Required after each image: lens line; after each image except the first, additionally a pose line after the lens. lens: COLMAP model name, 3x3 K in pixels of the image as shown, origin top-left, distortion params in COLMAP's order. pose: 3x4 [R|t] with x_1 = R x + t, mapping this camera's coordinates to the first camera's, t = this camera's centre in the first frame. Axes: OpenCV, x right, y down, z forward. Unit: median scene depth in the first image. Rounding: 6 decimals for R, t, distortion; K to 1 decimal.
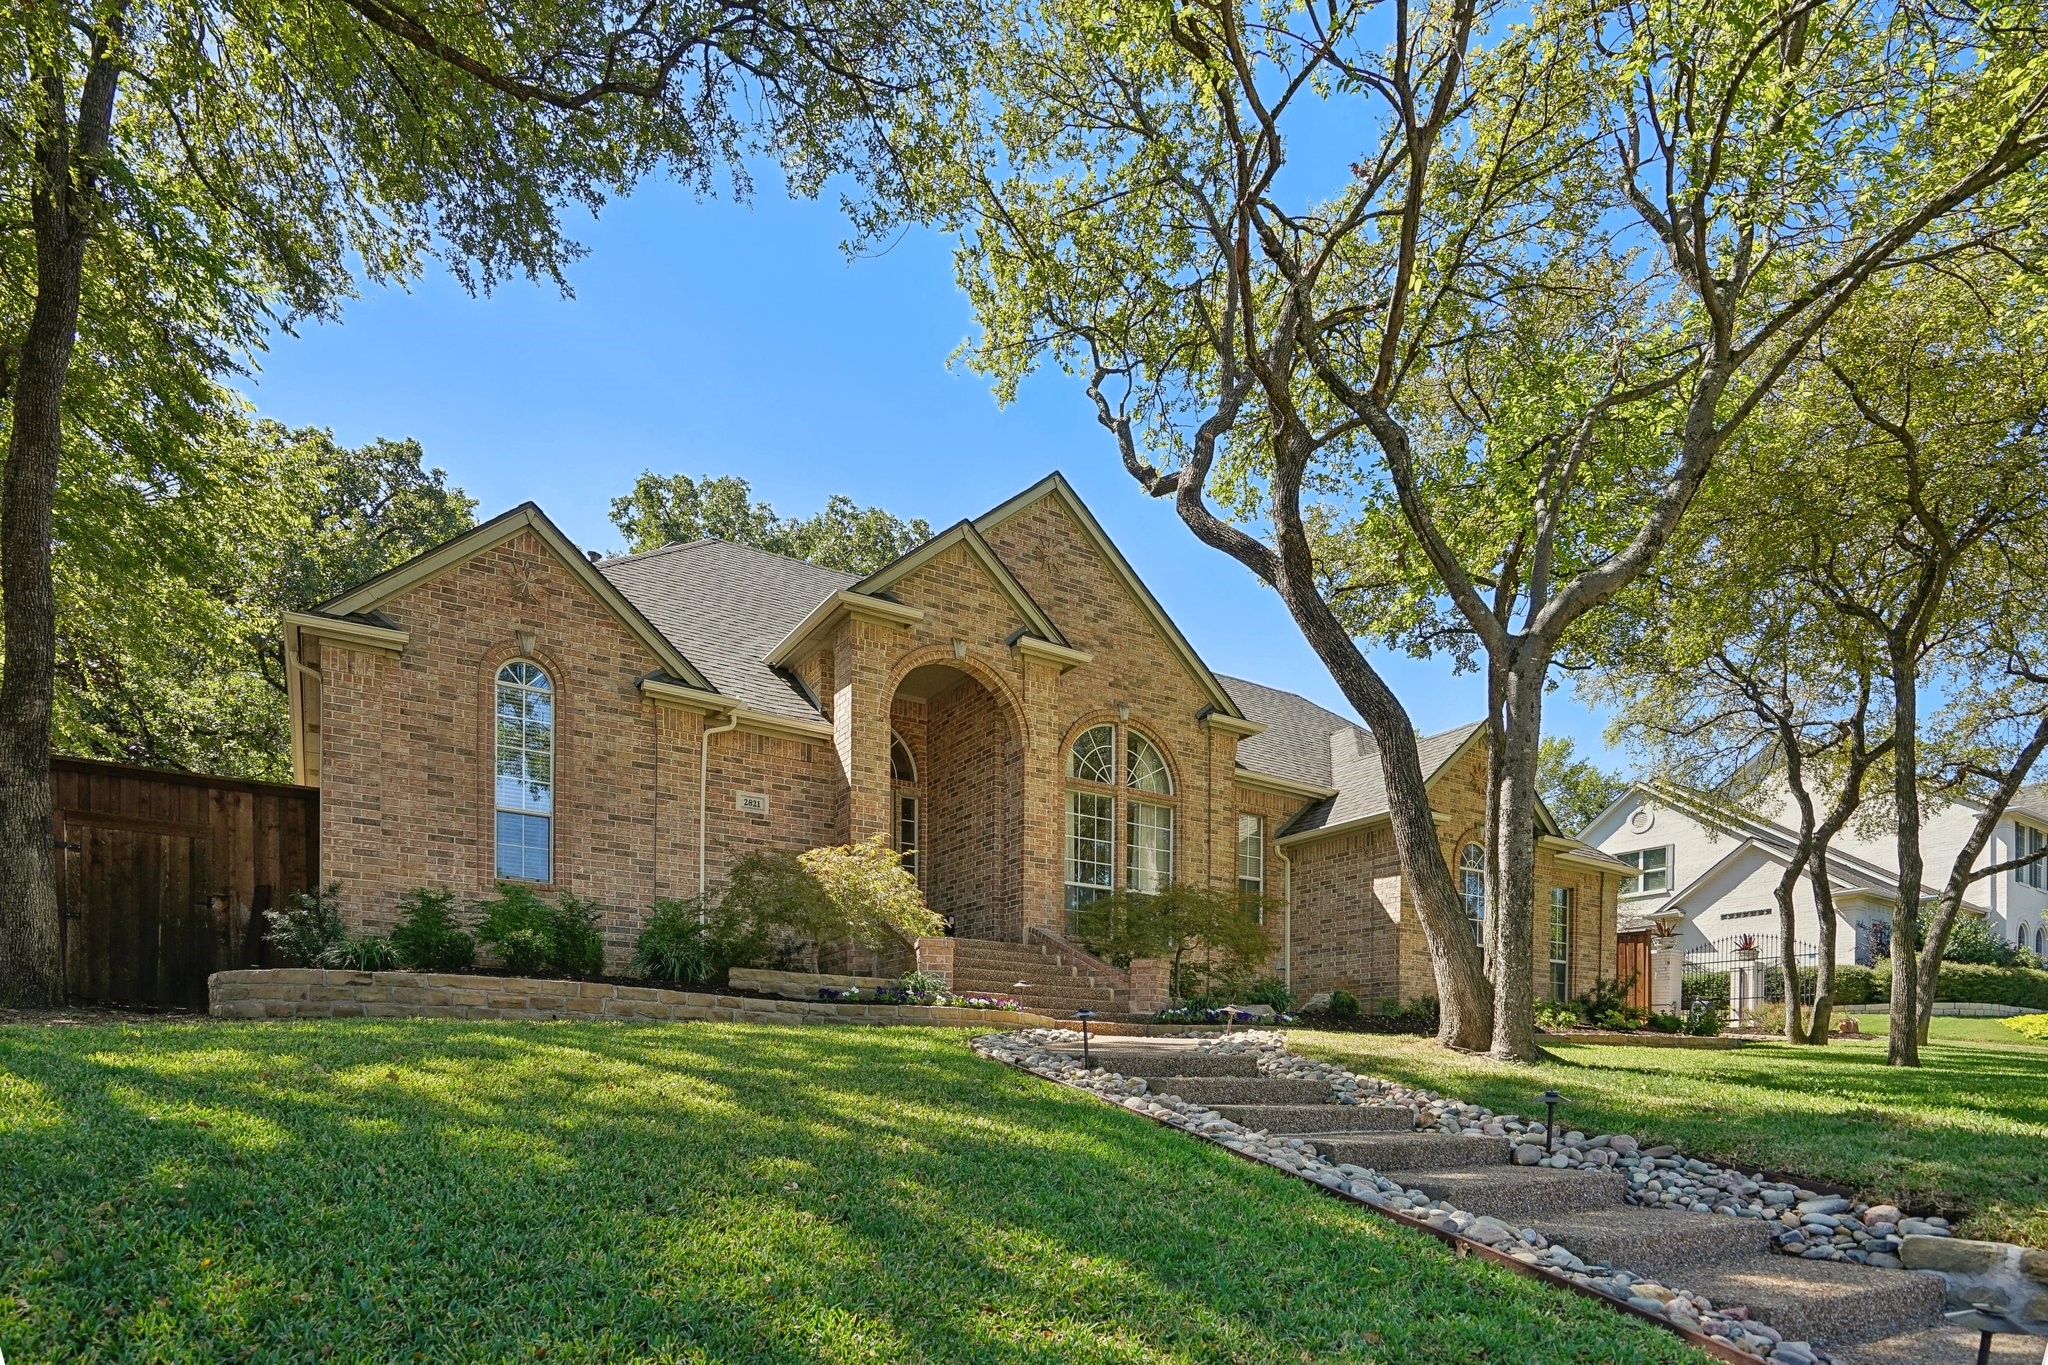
lens RADIAL K [[1009.8, 0, 1022.9], [0, 1009.8, 693.6], [0, 0, 1]] dist [-0.003029, -0.000099]
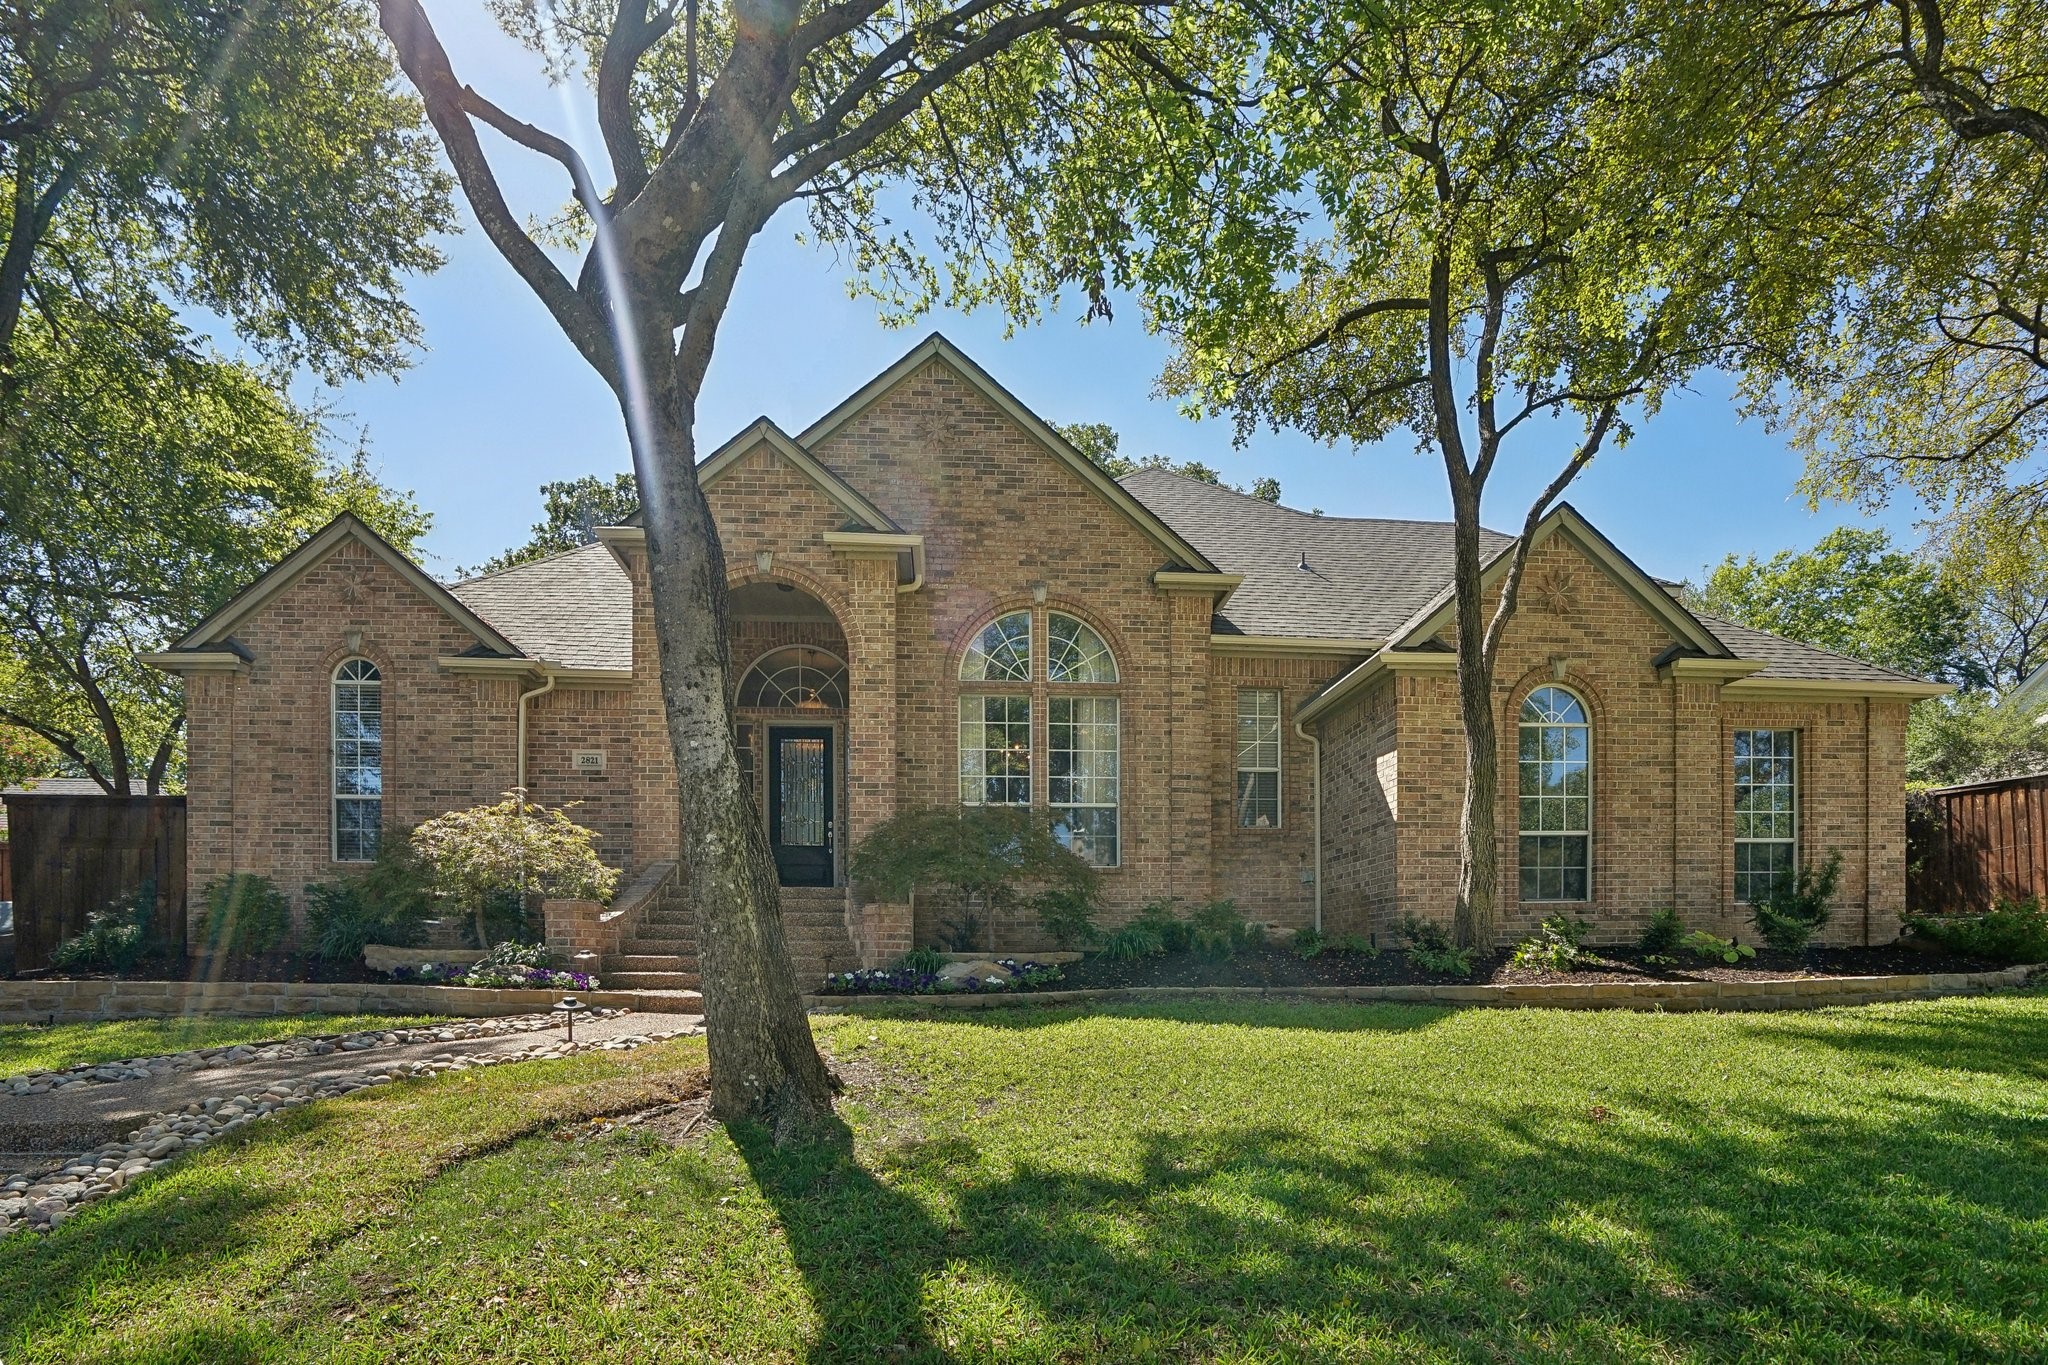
lens RADIAL K [[946.6, 0, 1023.3], [0, 946.6, 670.4], [0, 0, 1]] dist [-0.002142, 0.000008]
pose [[0.889400, -0.153112, -0.430726, 0.523175], [0.178229, 0.983819, 0.018301, 0.081253], [0.420954, -0.093045, 0.902297, 0.356455]]
